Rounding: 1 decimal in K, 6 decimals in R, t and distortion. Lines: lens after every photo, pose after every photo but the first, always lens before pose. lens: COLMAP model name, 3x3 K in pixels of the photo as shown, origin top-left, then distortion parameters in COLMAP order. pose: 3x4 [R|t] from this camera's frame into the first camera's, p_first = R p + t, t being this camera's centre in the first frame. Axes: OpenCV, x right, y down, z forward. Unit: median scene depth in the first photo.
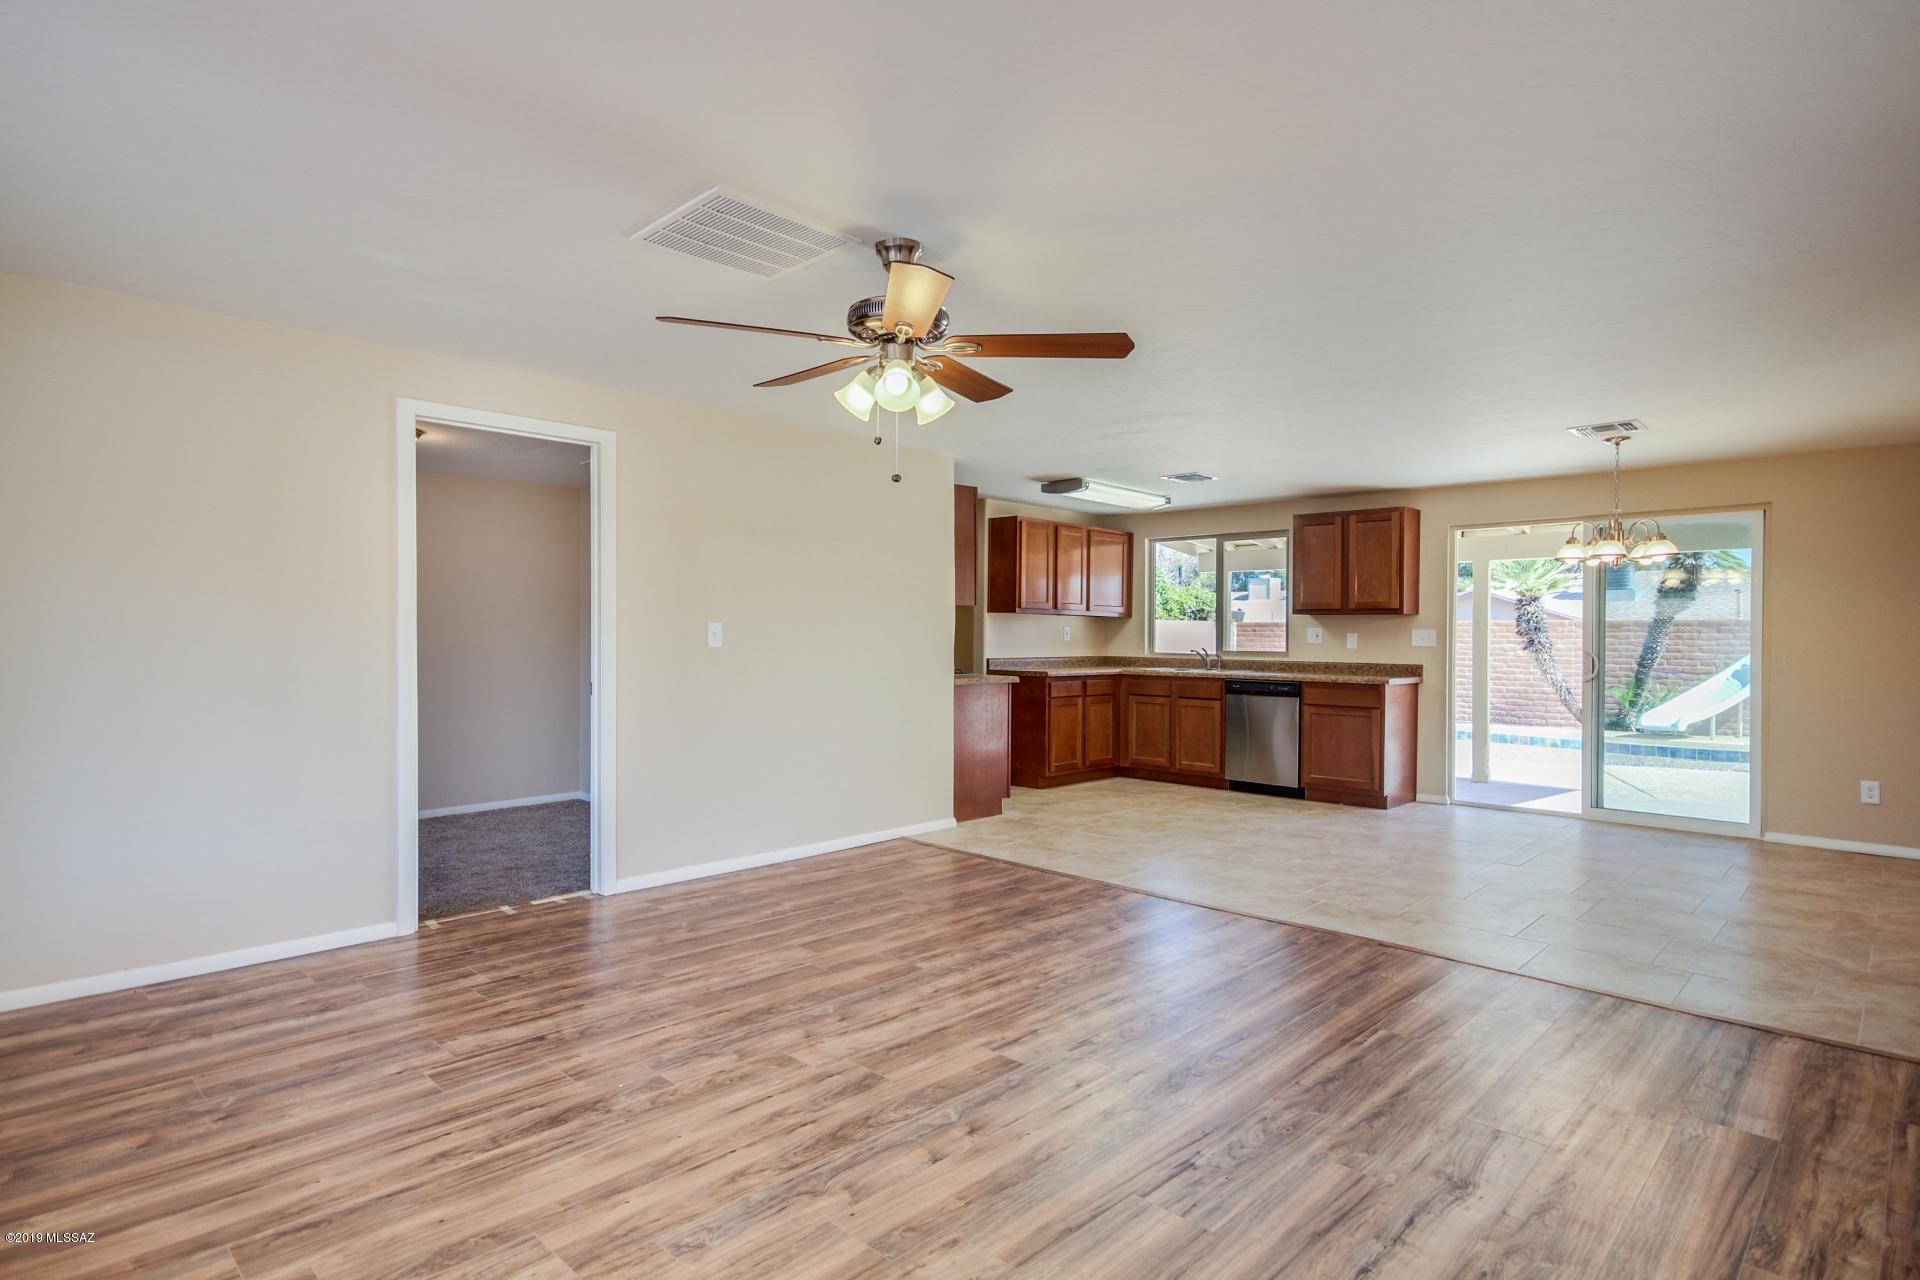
lens RADIAL K [[985.4, 0, 965.7], [0, 985.4, 635.3], [0, 0, 1]] dist [0.004663, 0.000417]
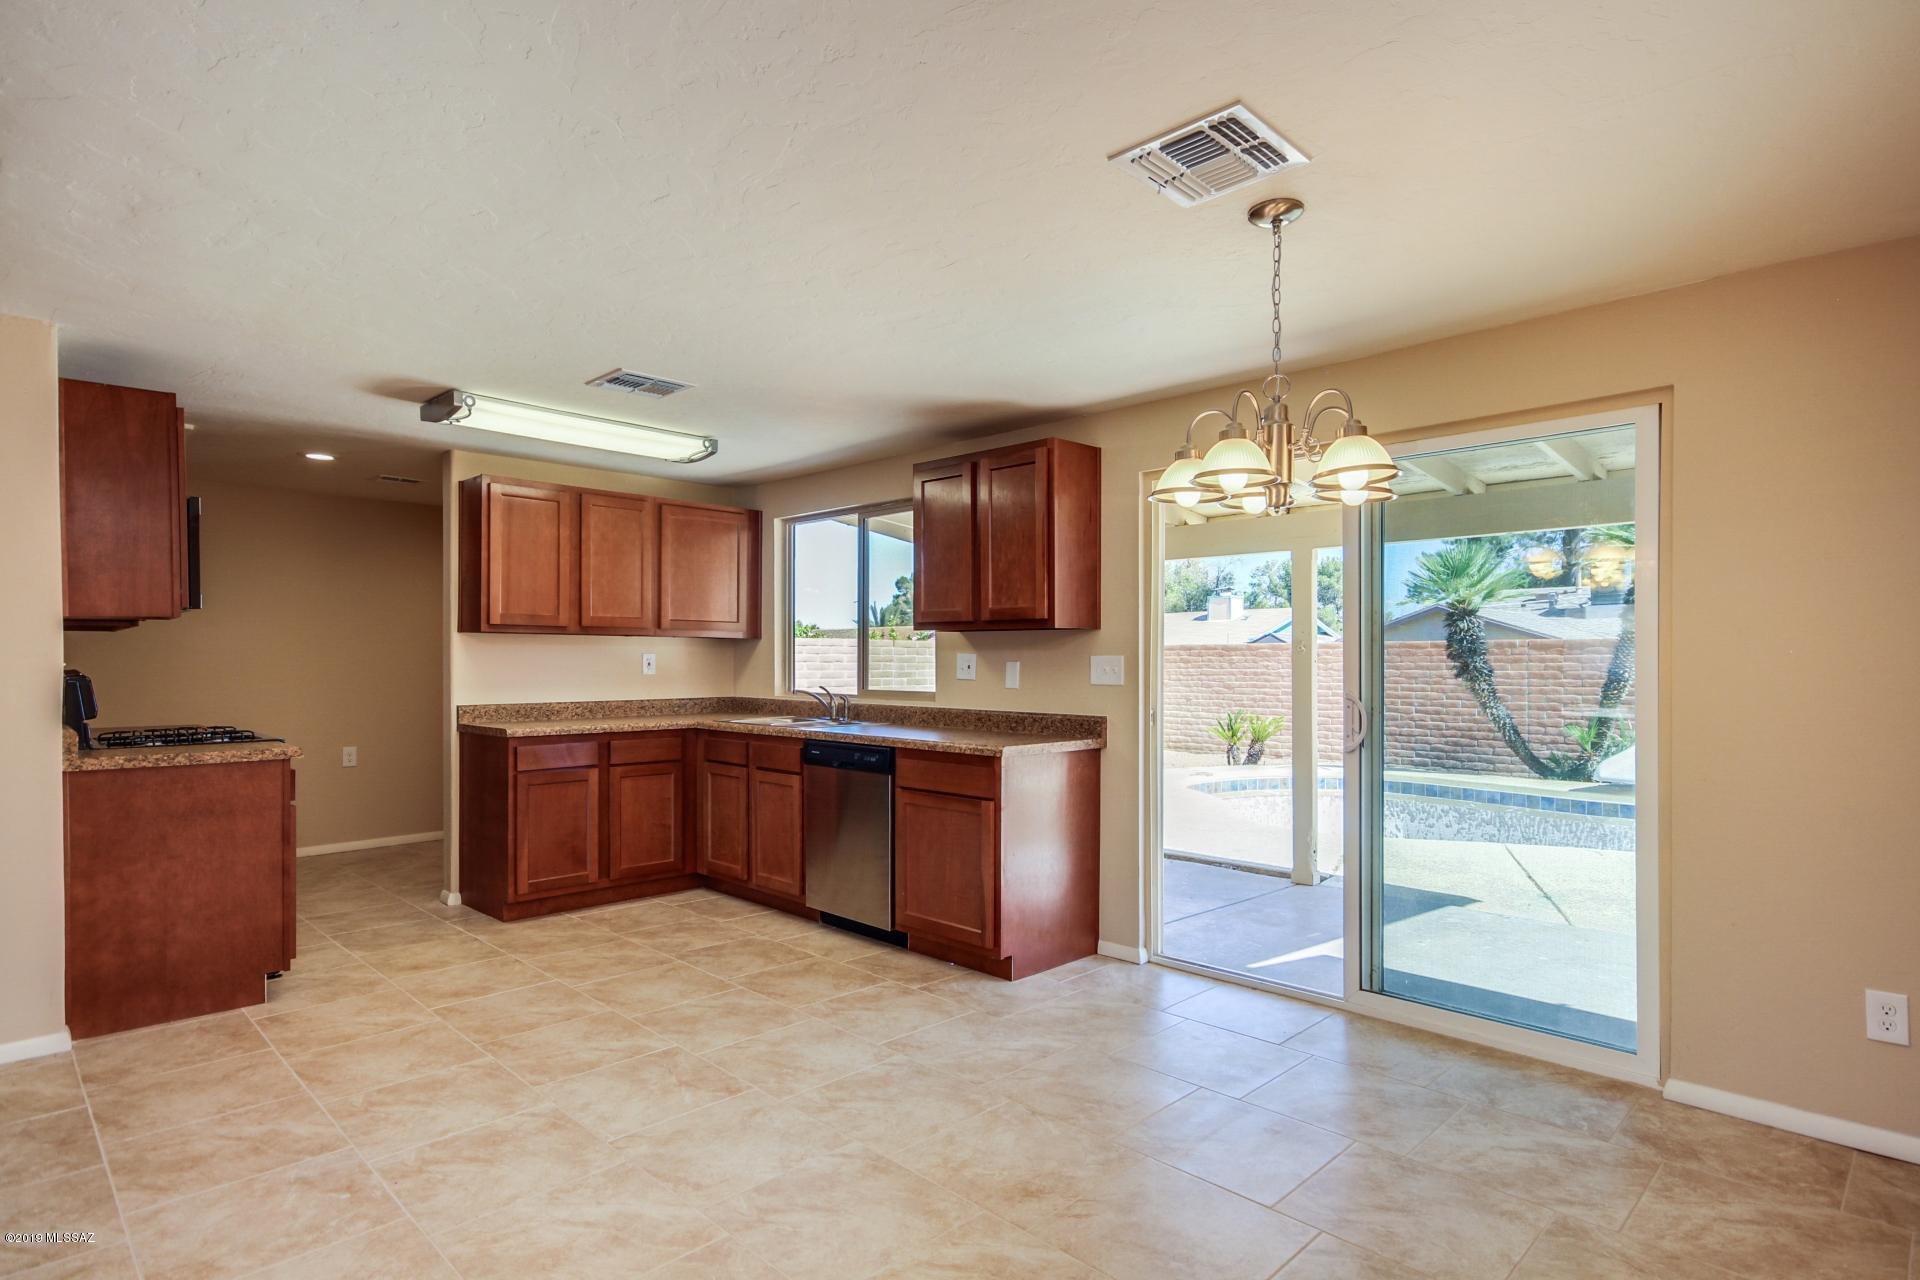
lens RADIAL K [[1001.6, 0, 957.9], [0, 1001.6, 657.4], [0, 0, 1]] dist [0.005847, 0.001744]
pose [[0.999837, -0.006663, -0.016756, 0.402242], [0.006609, 0.999973, -0.003251, -0.003286], [0.016777, 0.003140, 0.999854, 0.429122]]
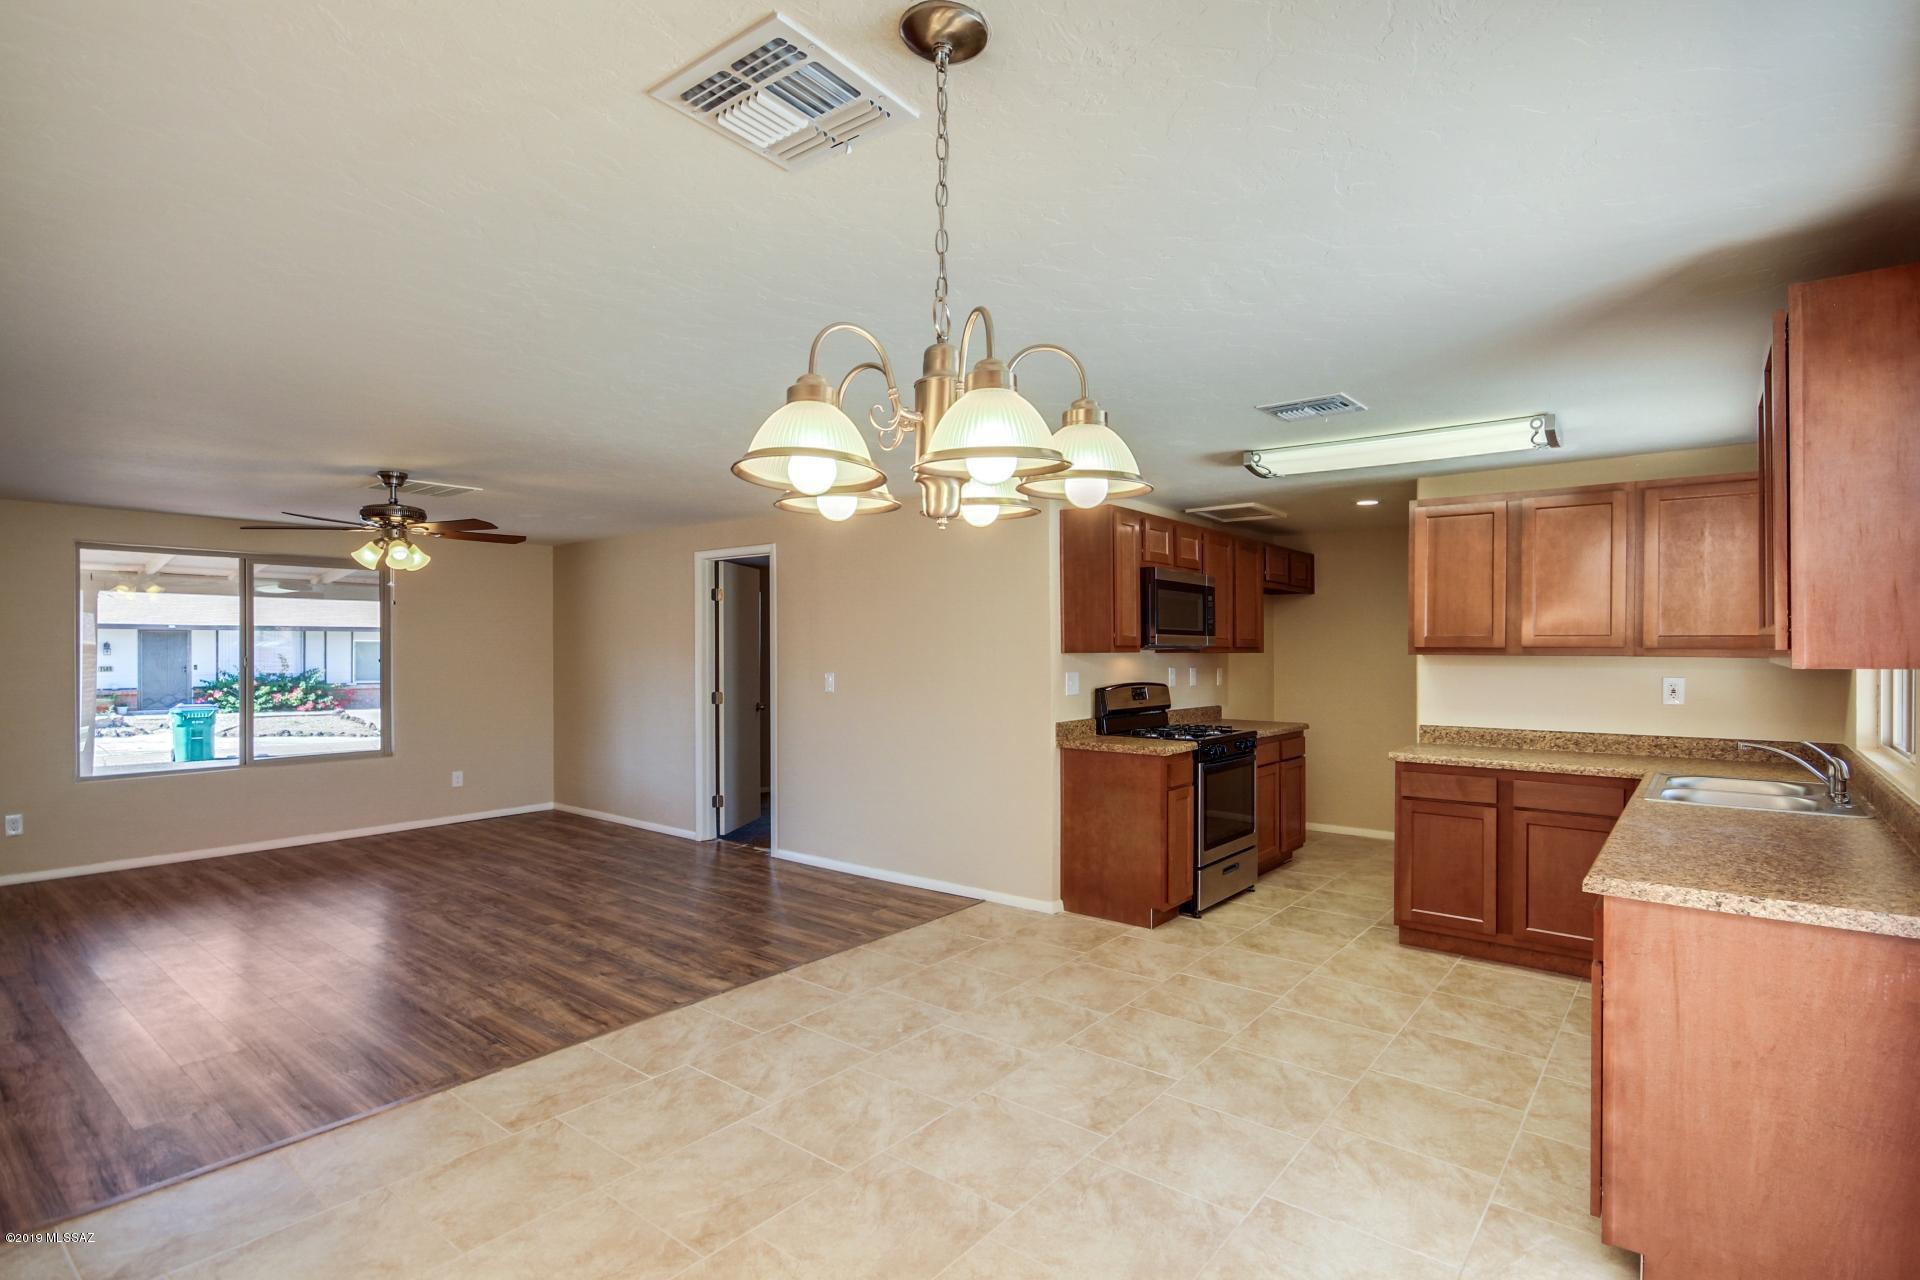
lens RADIAL K [[937.4, 0, 986.6], [0, 937.4, 647.1], [0, 0, 1]] dist [0.002017, -0.000159]
pose [[0.107021, -0.007400, -0.994229, 0.690776], [-0.000763, 0.999971, -0.007525, -0.026044], [0.994256, 0.001564, 0.107012, 0.751232]]
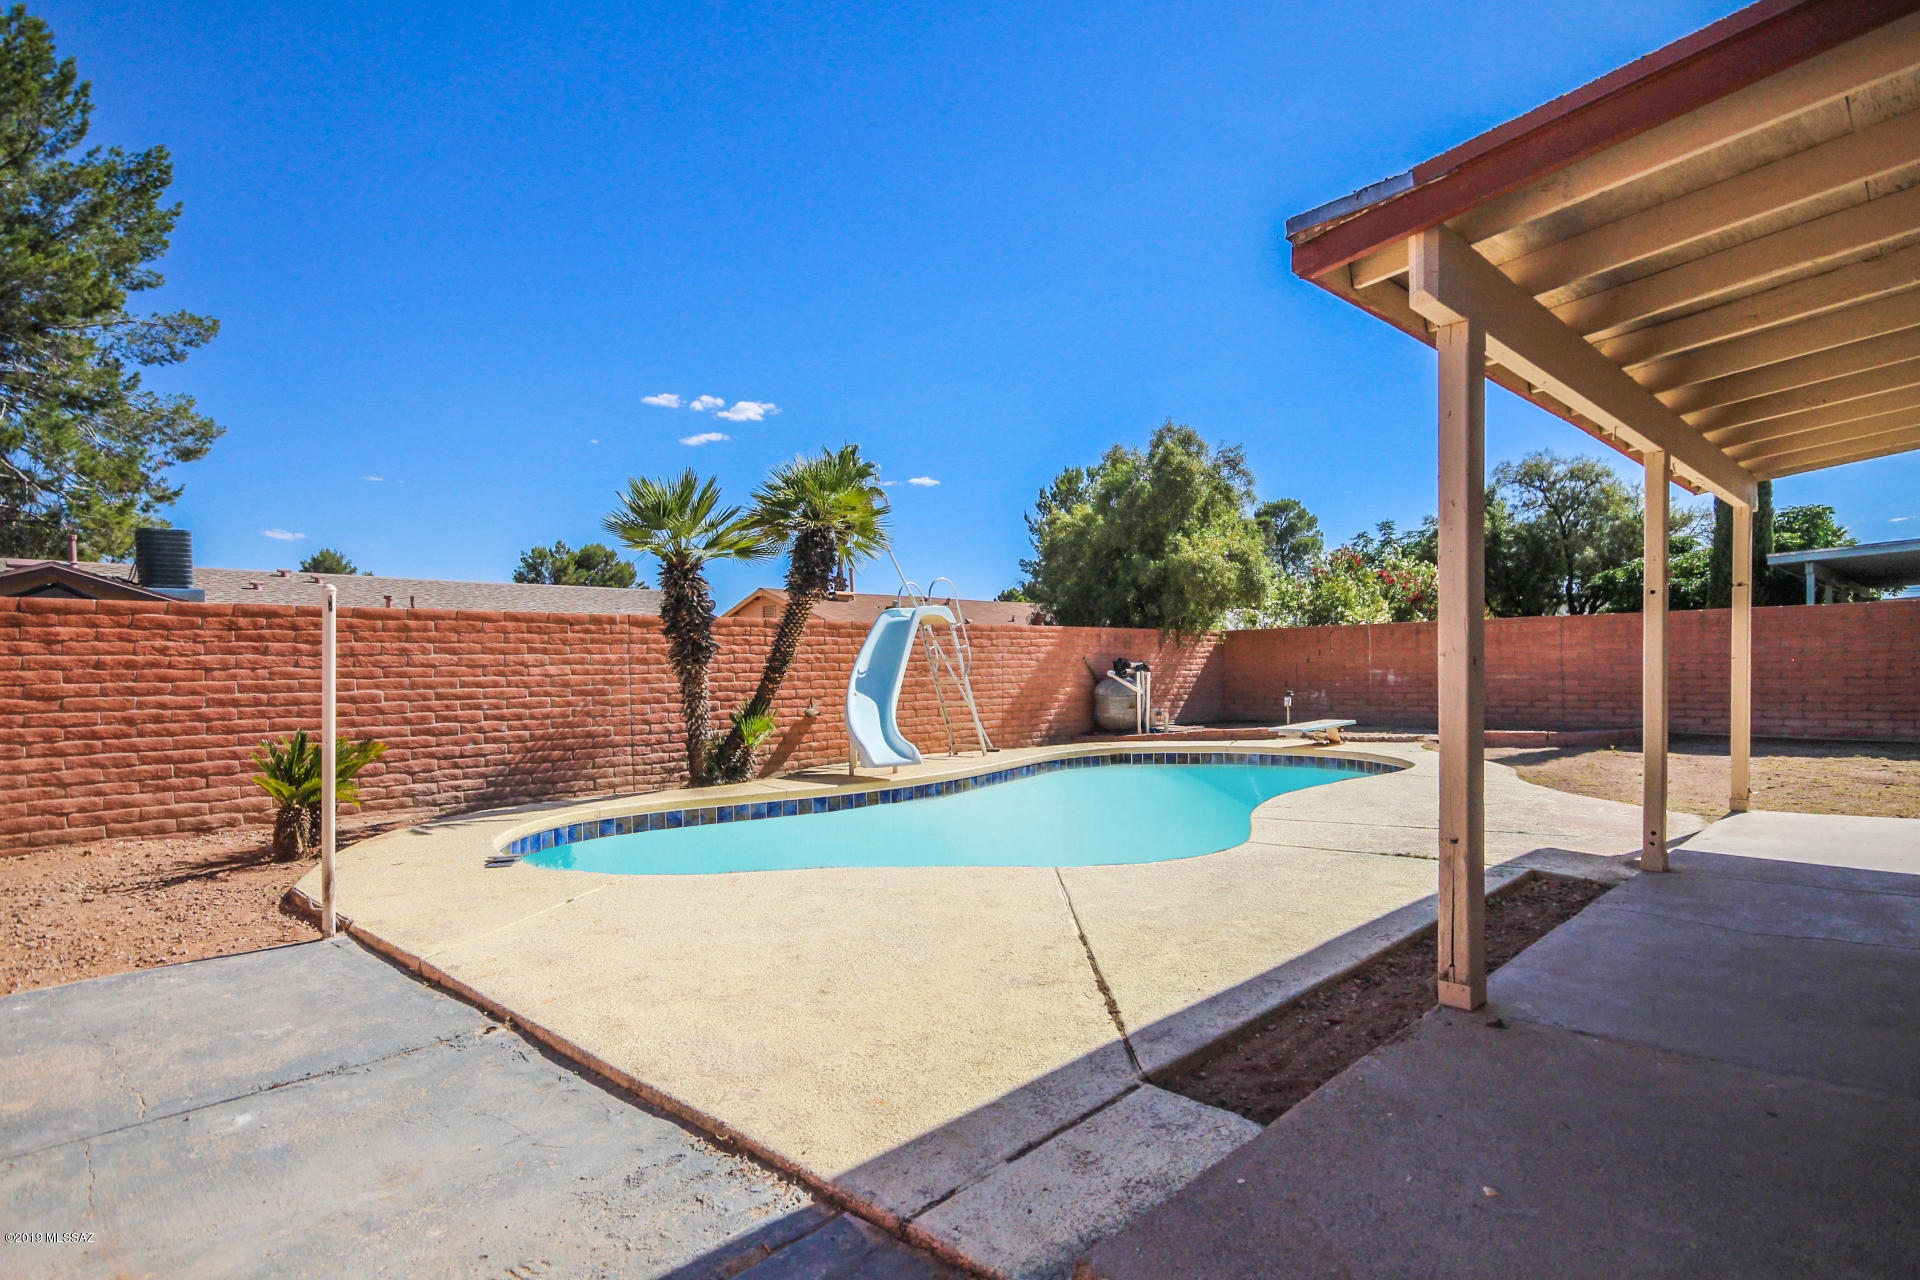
lens RADIAL K [[985.4, 0, 965.7], [0, 985.4, 635.3], [0, 0, 1]] dist [0.004663, 0.000417]
pose [[0.021409, 0.027988, 0.999379, -0.004375], [0.017072, 0.999452, -0.028356, 0.045000], [-0.999625, 0.017669, 0.020919, 1.826779]]
